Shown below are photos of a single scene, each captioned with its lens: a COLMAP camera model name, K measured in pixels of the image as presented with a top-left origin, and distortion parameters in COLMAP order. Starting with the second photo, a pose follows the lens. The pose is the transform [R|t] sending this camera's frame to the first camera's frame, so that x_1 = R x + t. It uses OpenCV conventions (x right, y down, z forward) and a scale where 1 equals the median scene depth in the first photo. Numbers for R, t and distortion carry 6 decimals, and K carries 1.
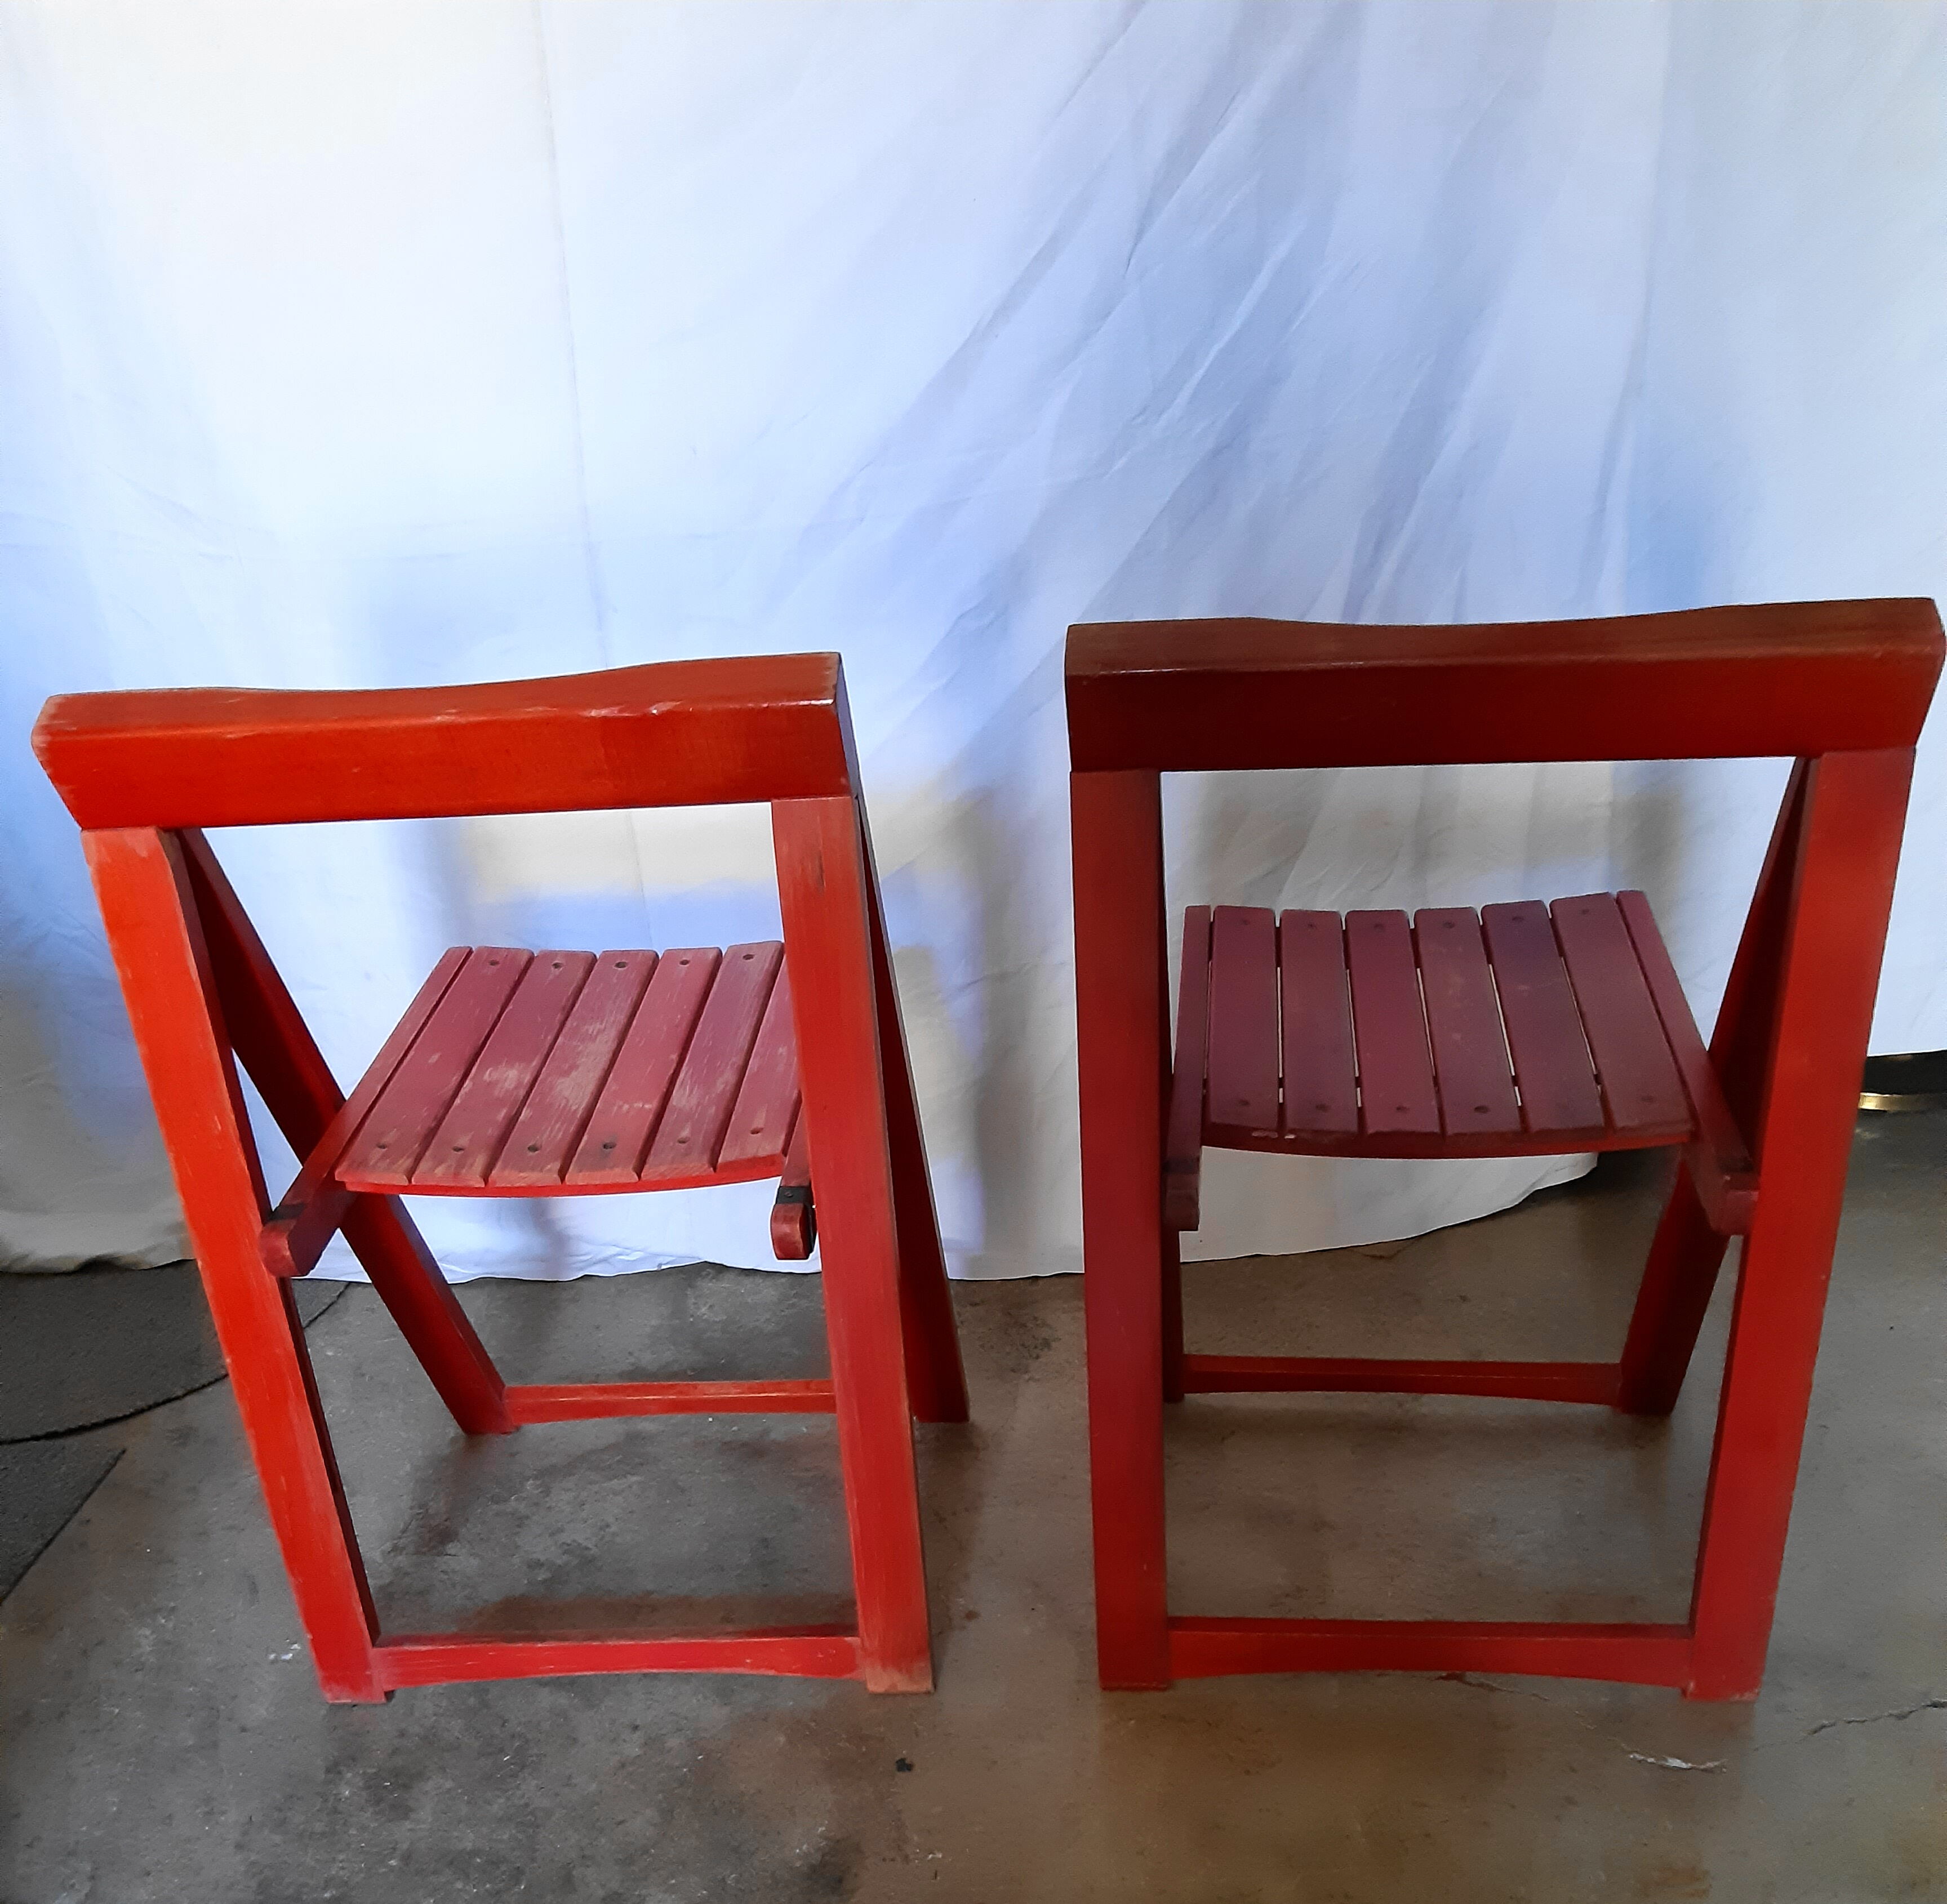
lens RADIAL K [[1975.1, 0, 981.1], [0, 1975.1, 1310.4], [0, 0, 1]] dist [-0.010867, 0.000000]
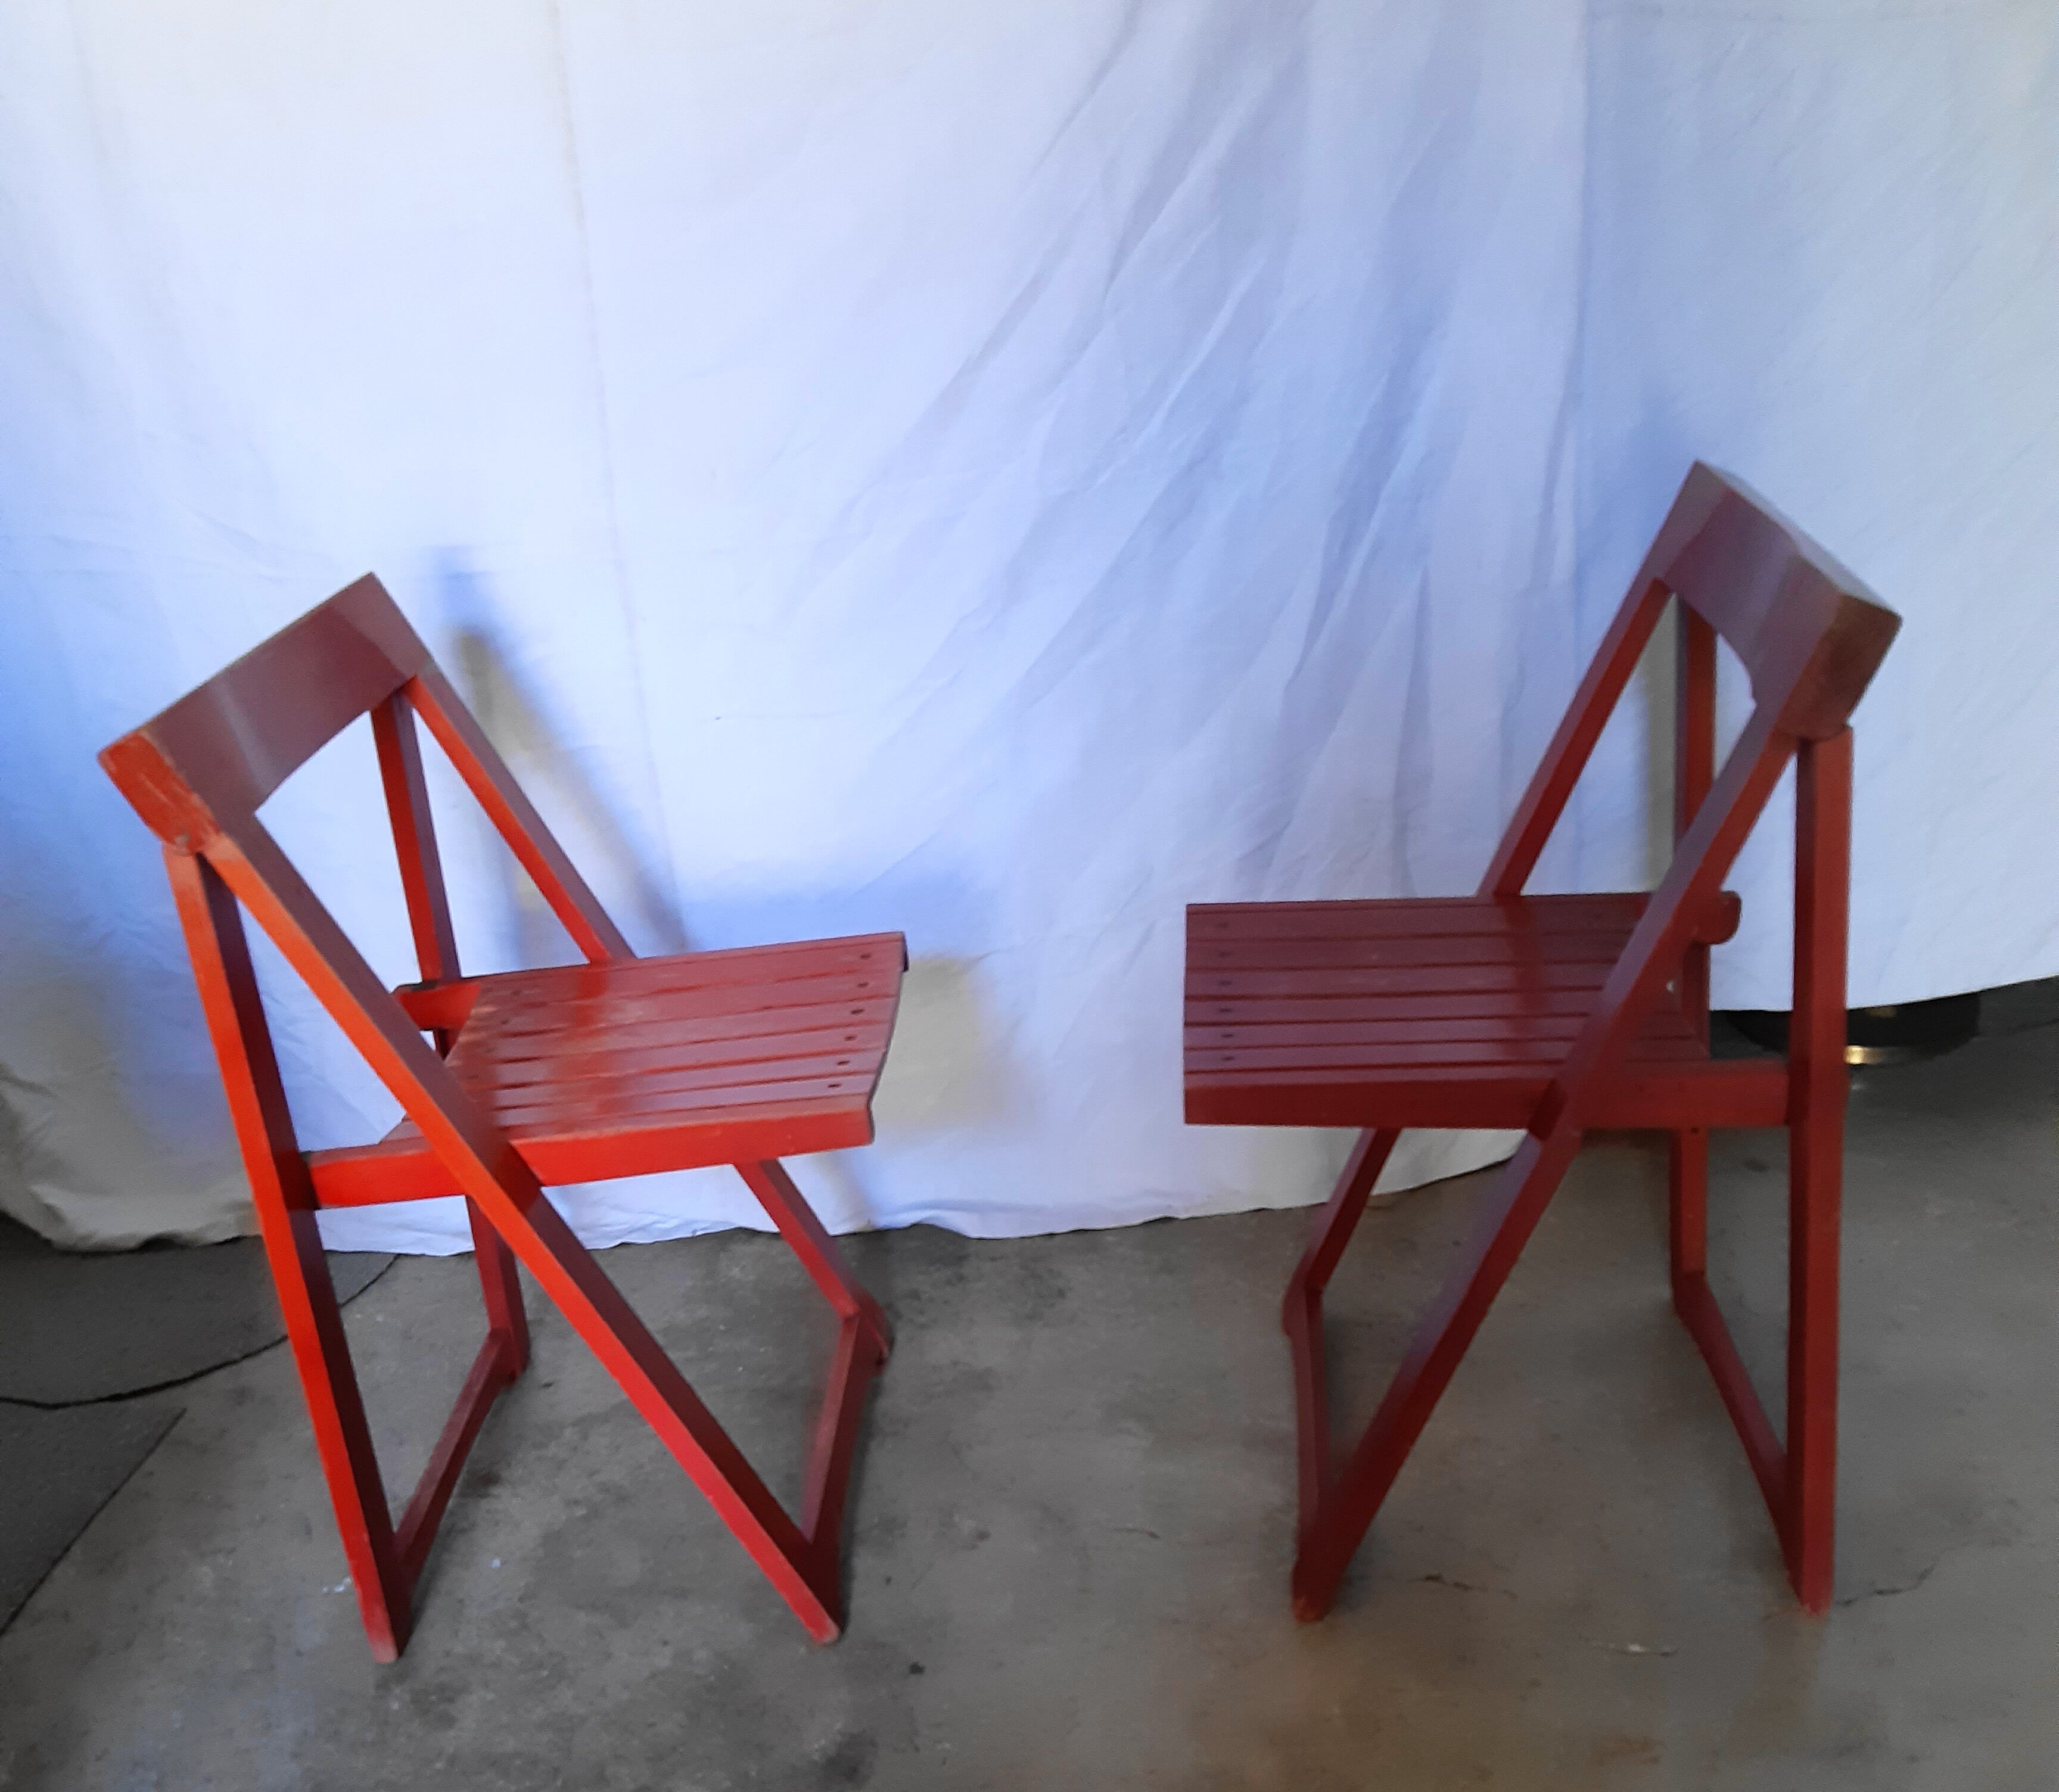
lens RADIAL K [[2062.2, 0, 1037.1], [0, 2062.2, 1189.7], [0, 0, 1]] dist [-0.005019, 0.000000]
pose [[0.999746, -0.021231, -0.007543, 0.036722], [0.020648, 0.997305, -0.070402, 0.047120], [0.009017, 0.070229, 0.997490, -0.119408]]
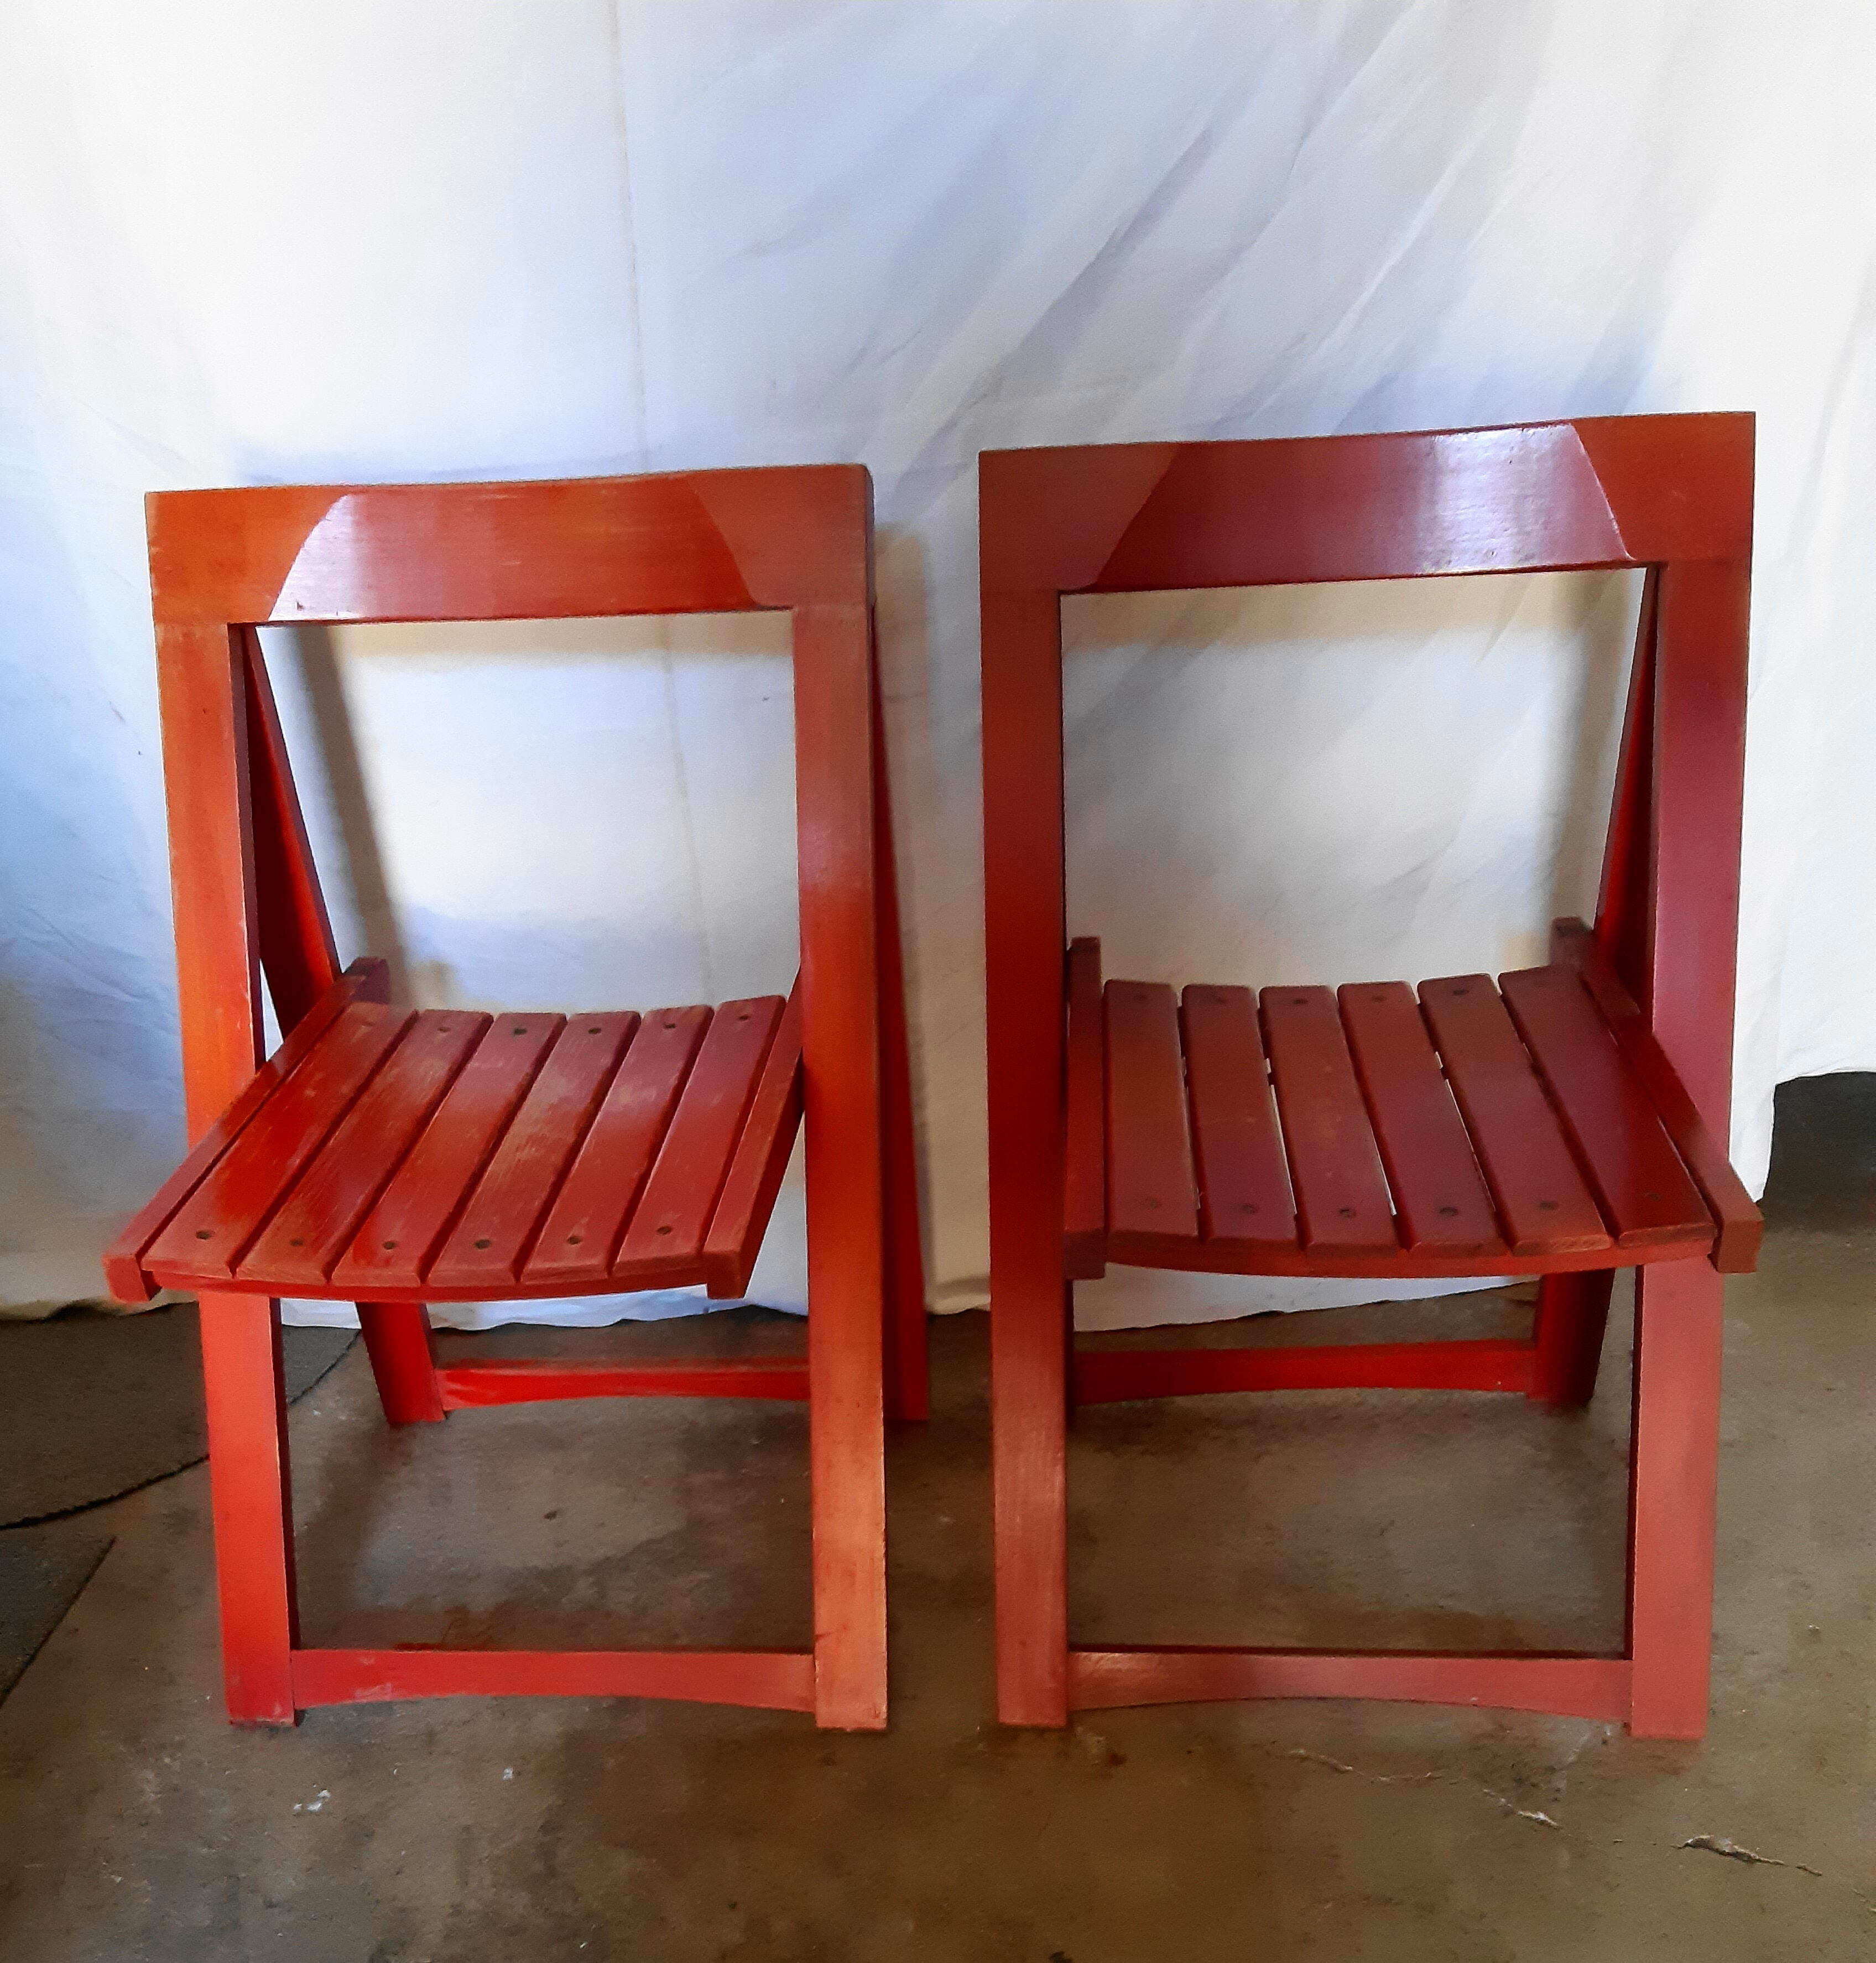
lens RADIAL K [[1946.9, 0, 920.1], [0, 1946.9, 1292.1], [0, 0, 1]] dist [-0.008264, 0.000000]
pose [[0.999994, -0.000847, 0.003218, -0.092376], [0.000784, 0.999808, 0.019564, -0.064353], [-0.003234, -0.019562, 0.999803, 0.160349]]
